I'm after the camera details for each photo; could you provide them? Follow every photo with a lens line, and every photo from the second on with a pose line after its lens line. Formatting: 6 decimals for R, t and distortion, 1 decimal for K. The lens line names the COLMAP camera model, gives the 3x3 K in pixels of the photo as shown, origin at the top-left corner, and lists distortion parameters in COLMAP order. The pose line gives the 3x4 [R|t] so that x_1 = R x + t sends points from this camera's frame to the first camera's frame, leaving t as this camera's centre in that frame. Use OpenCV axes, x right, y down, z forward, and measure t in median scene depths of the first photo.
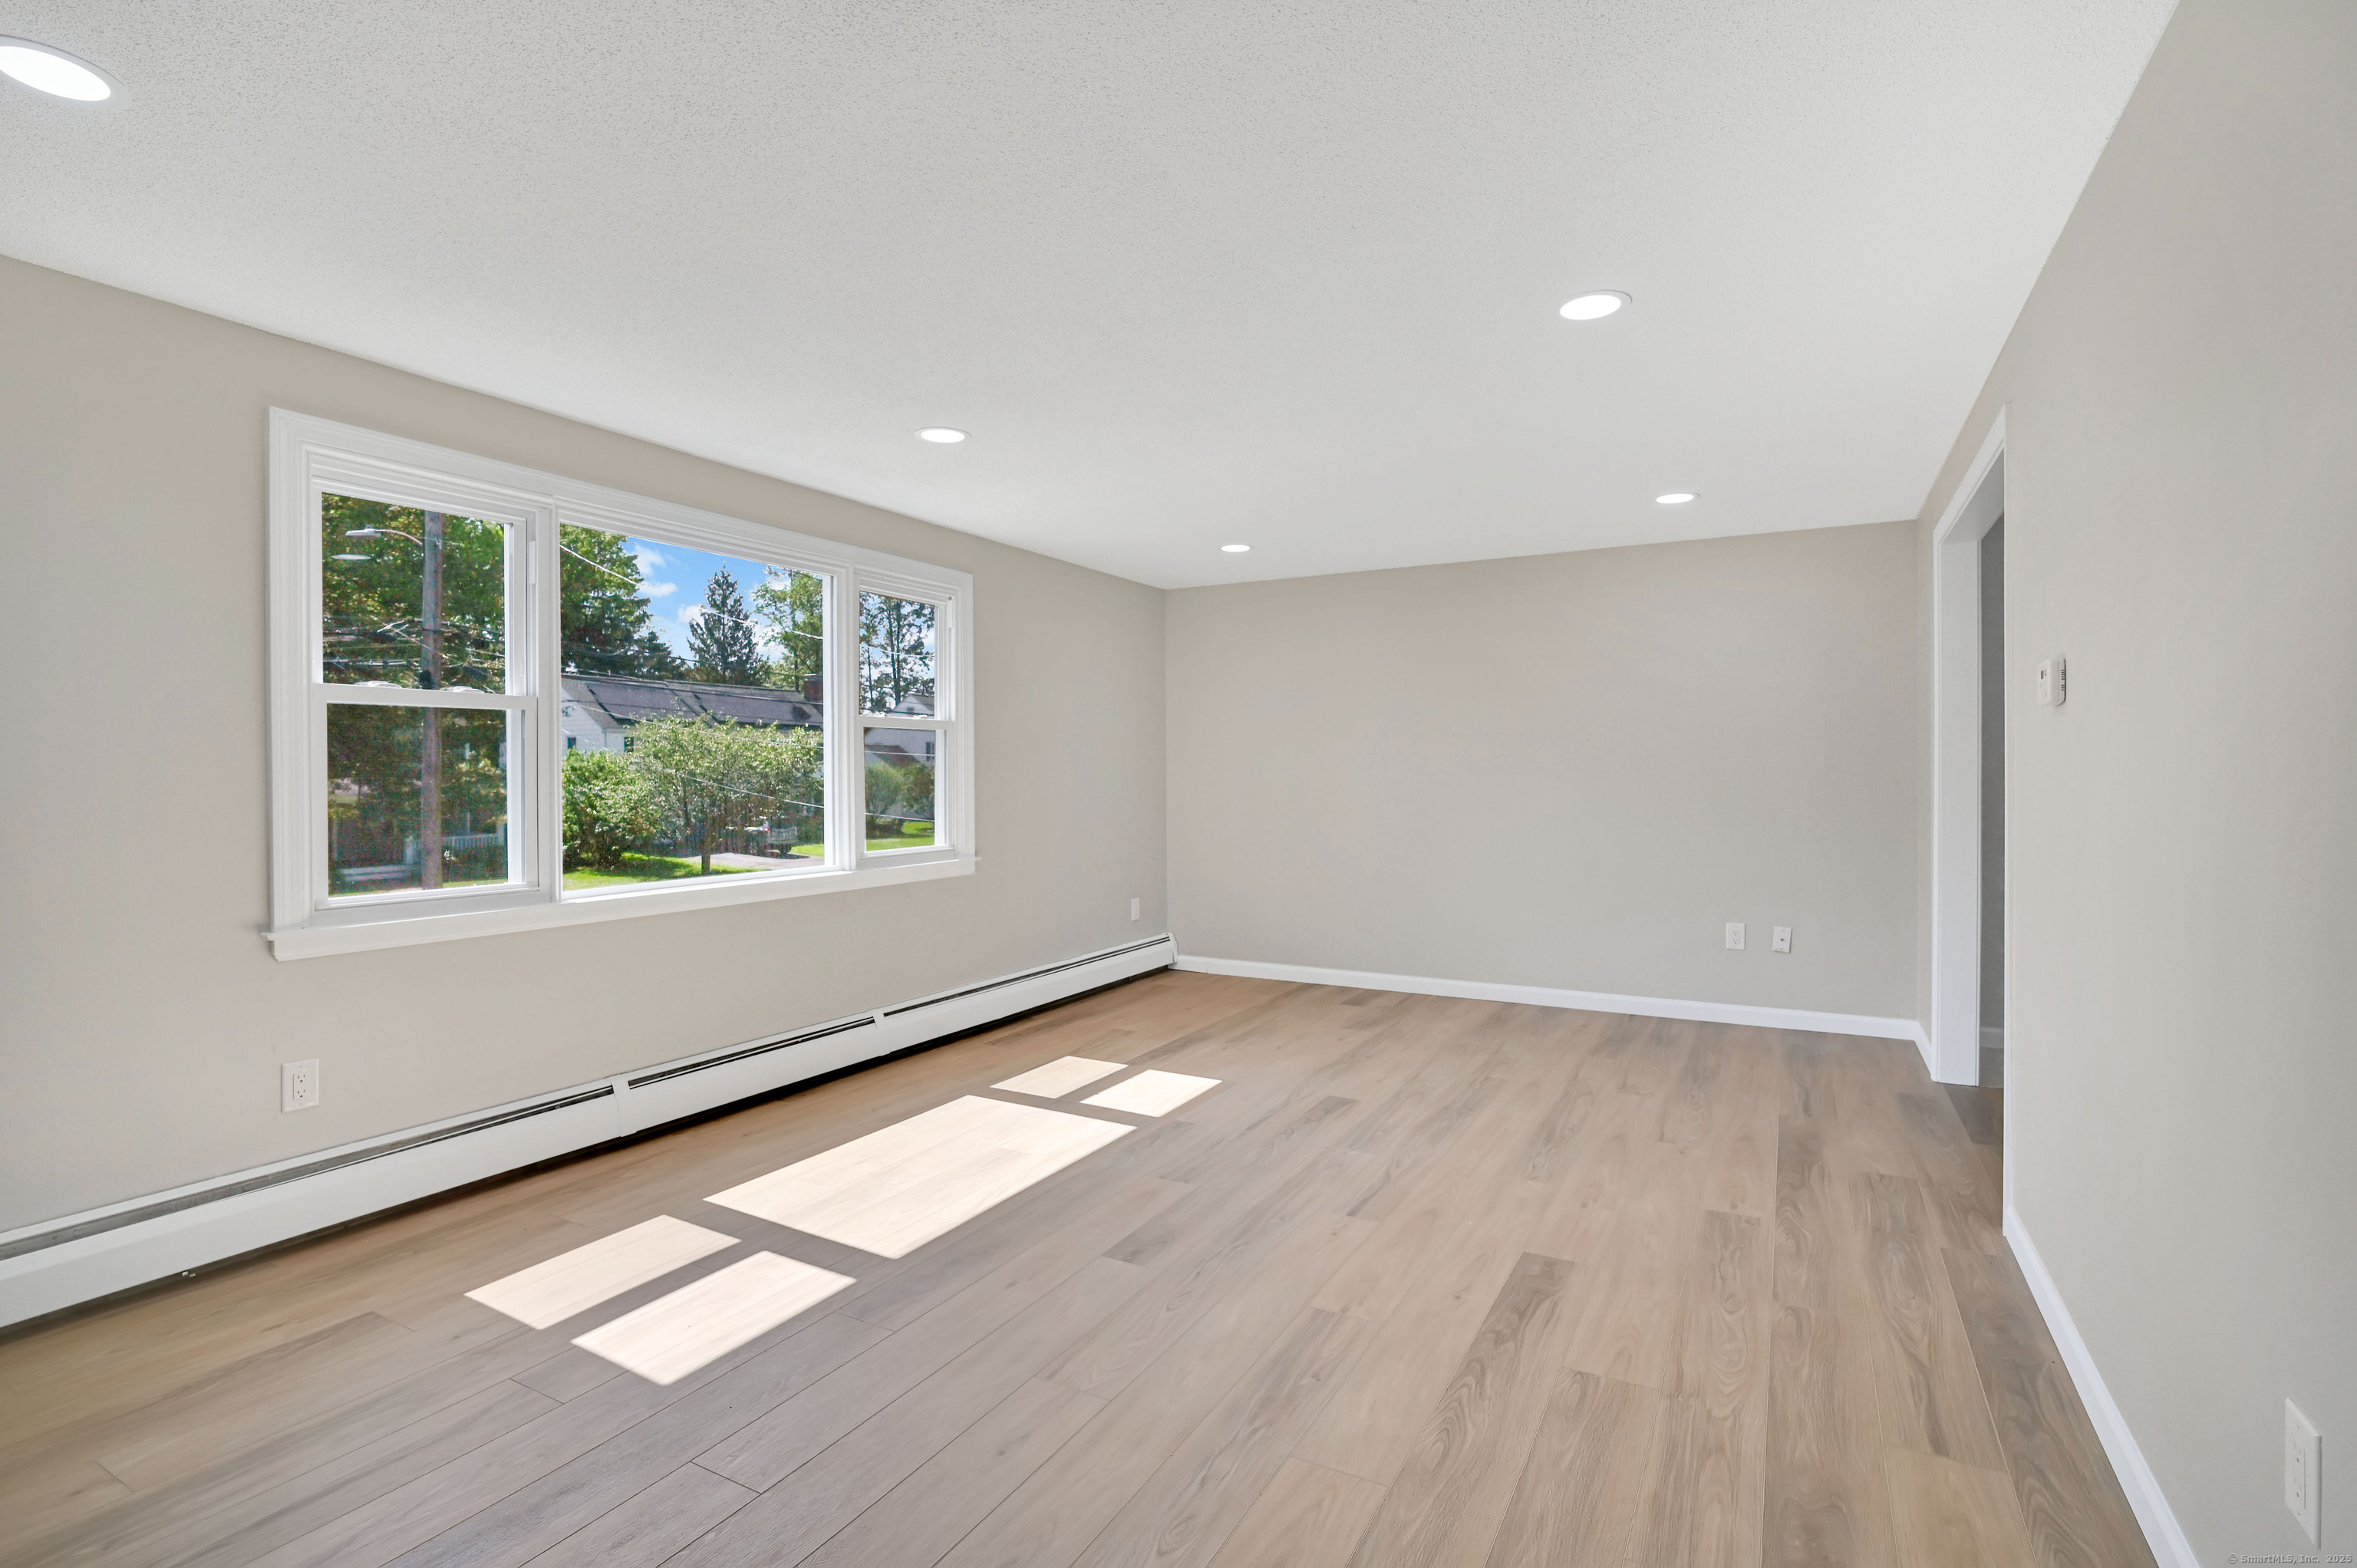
lens RADIAL K [[1049.9, 0, 1226.3], [0, 1049.9, 787.0], [0, 0, 1]] dist [-0.002601, -0.000503]
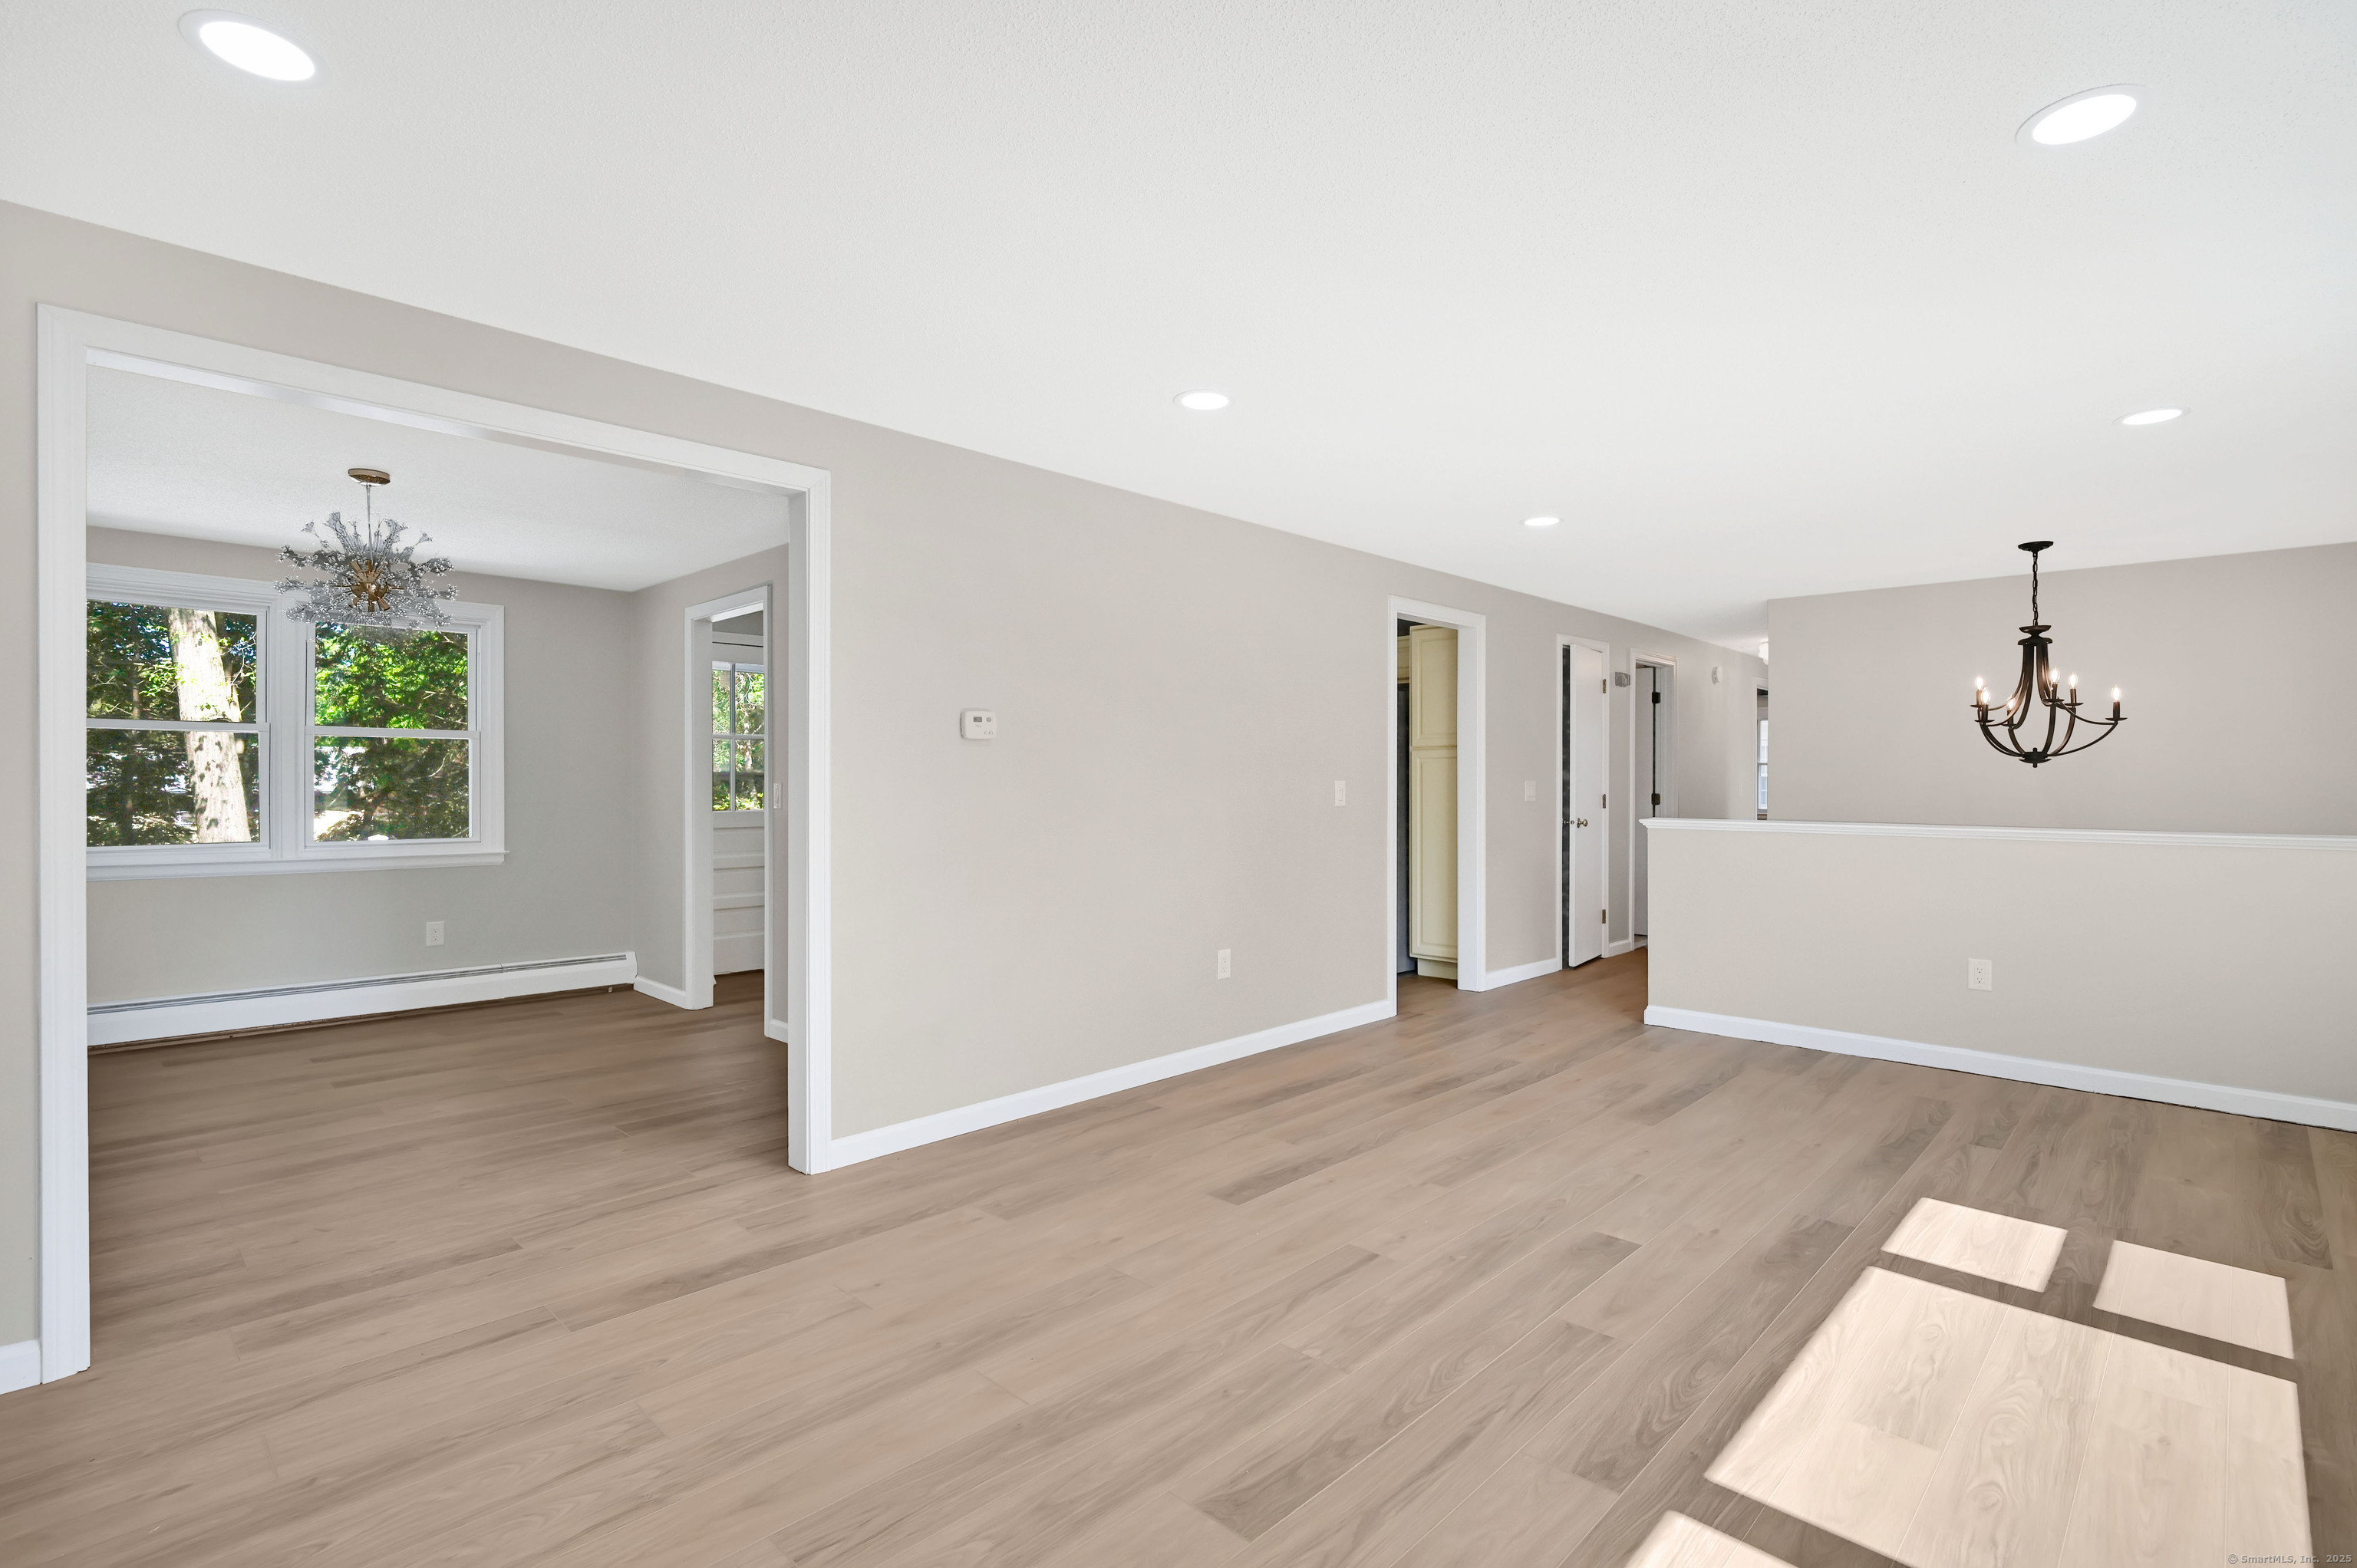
lens RADIAL K [[1121.0, 0, 1184.7], [0, 1121.0, 778.7], [0, 0, 1]] dist [-0.002925, -0.000227]
pose [[-0.955993, 0.002707, 0.293376, -0.012606], [0.005370, 0.999951, 0.008274, -0.021660], [-0.293339, 0.009486, -0.955961, 2.025928]]
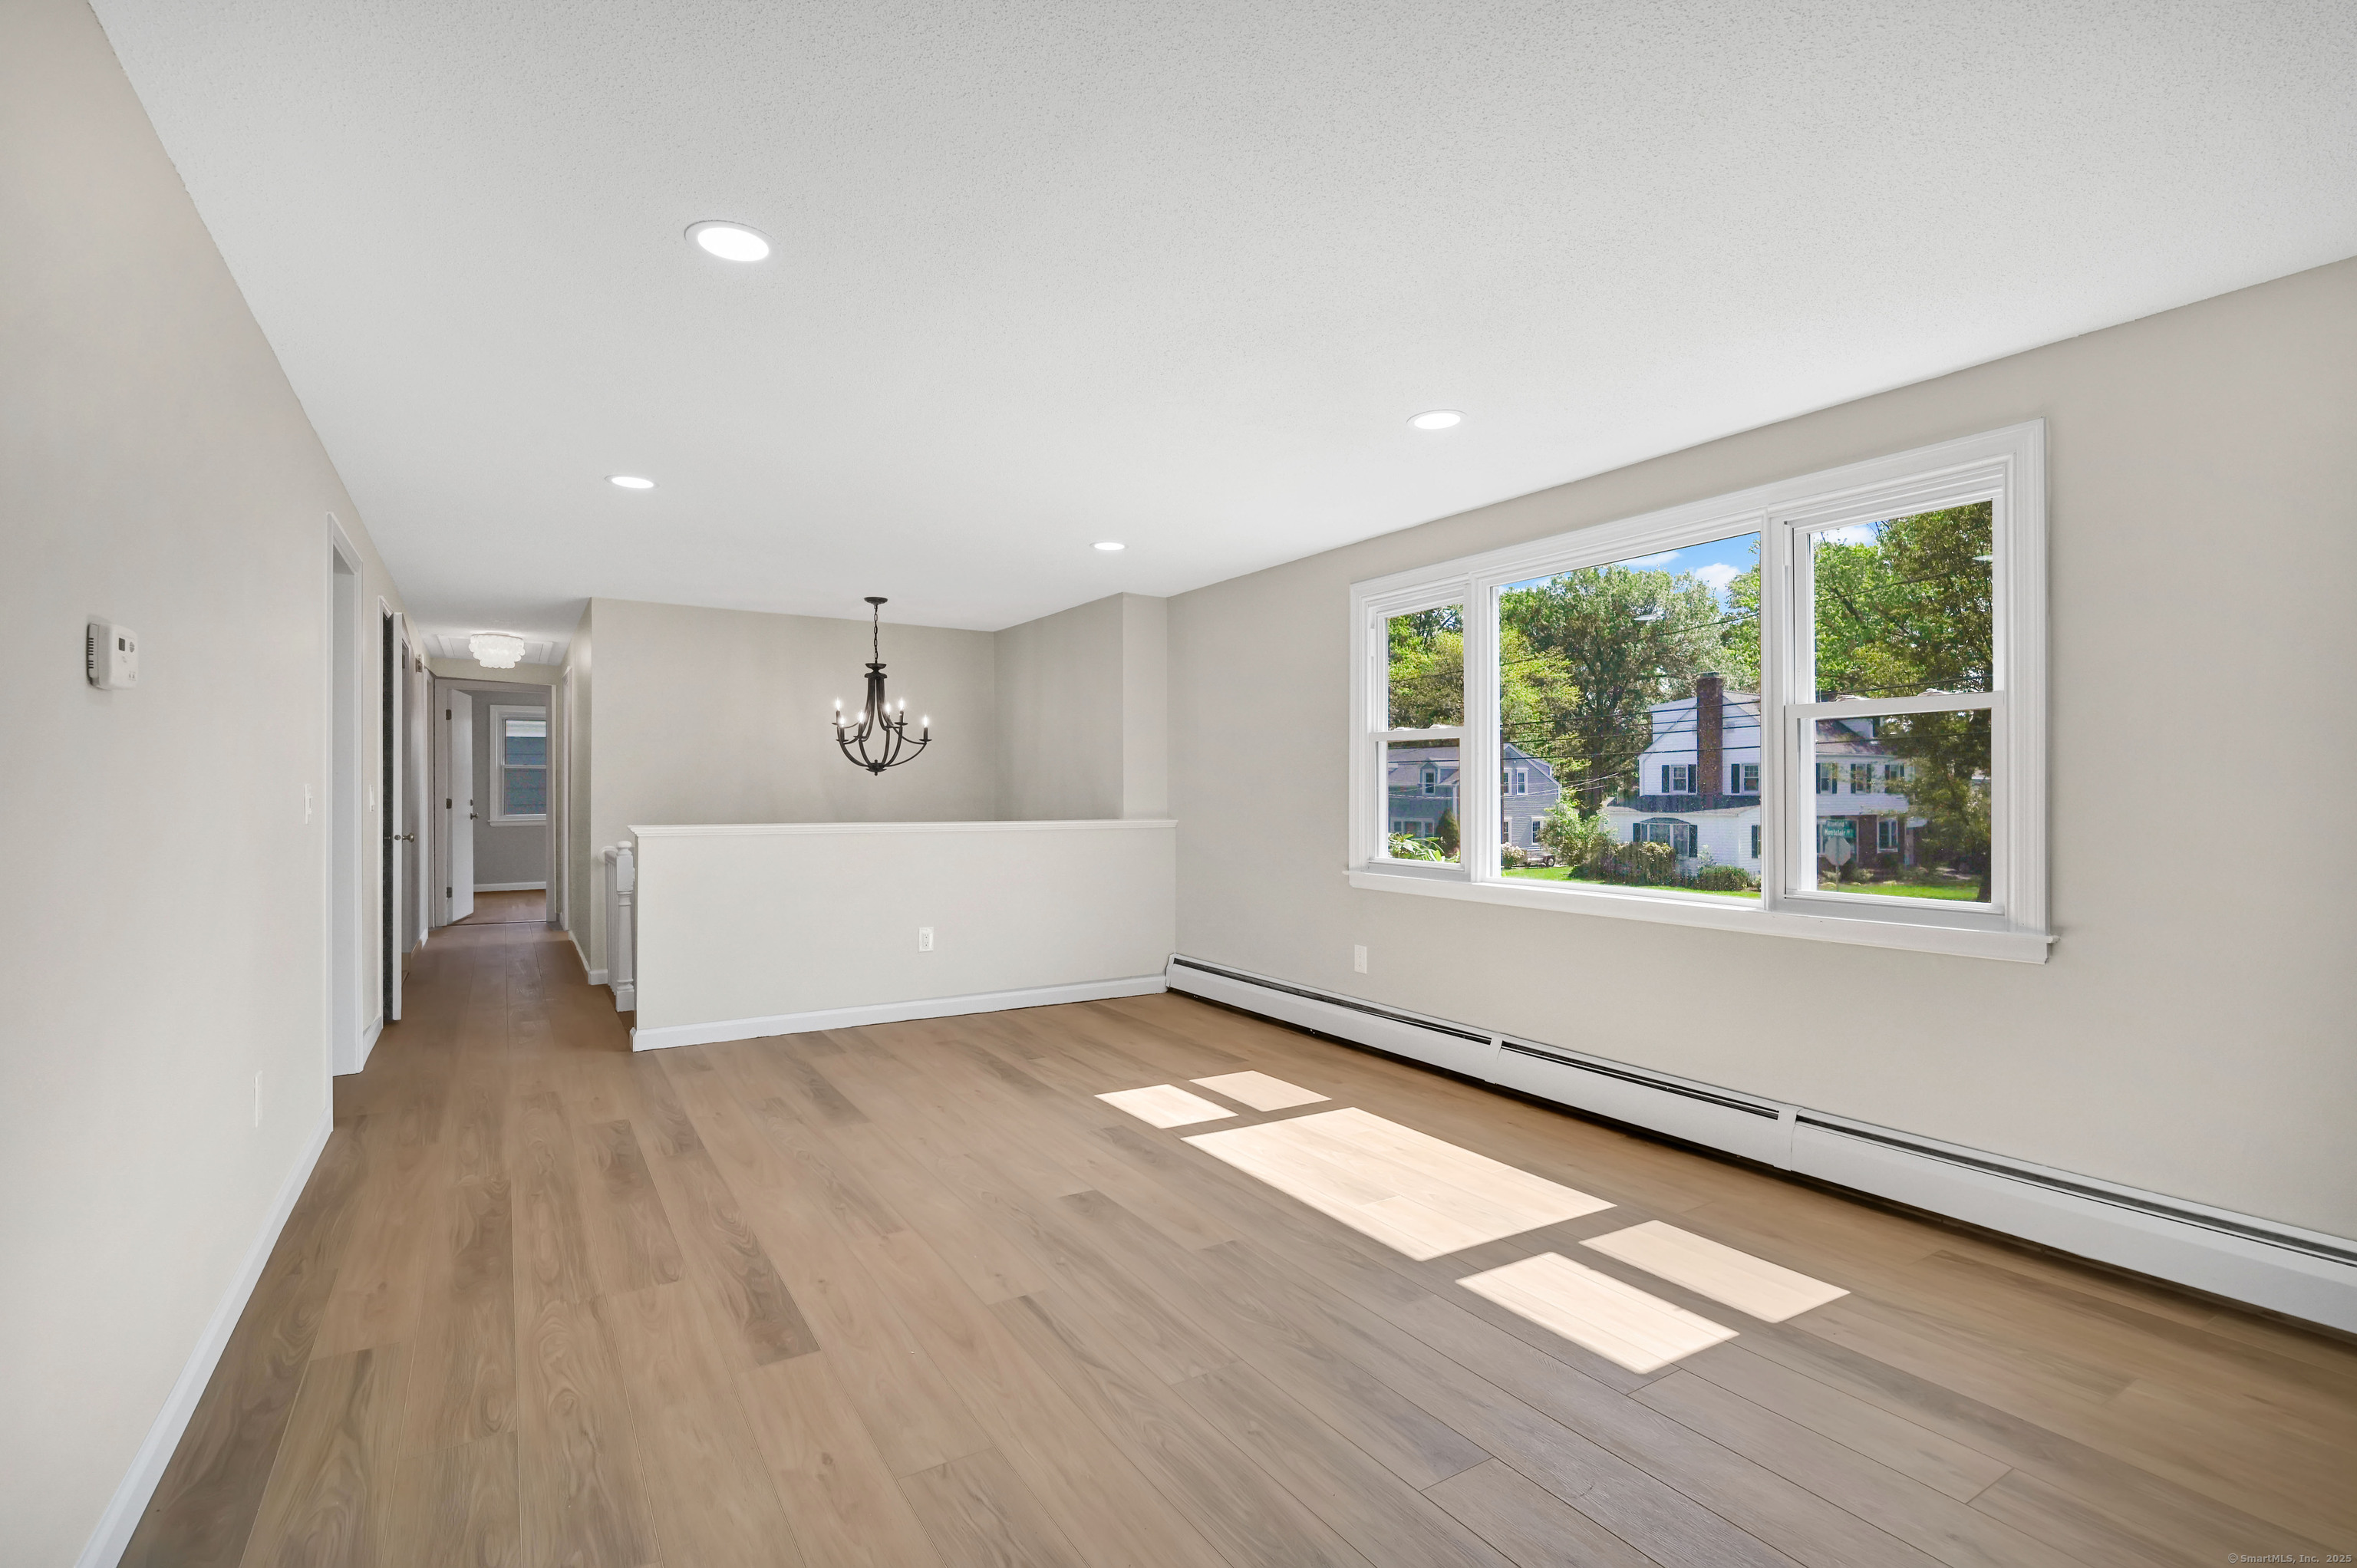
lens RADIAL K [[1121.0, 0, 1184.7], [0, 1121.0, 778.7], [0, 0, 1]] dist [-0.002925, -0.000227]
pose [[-0.503699, -0.002904, -0.863874, 0.860914], [-0.008413, 0.999963, 0.001544, -0.019686], [0.863838, 0.008045, -0.503705, 1.600960]]
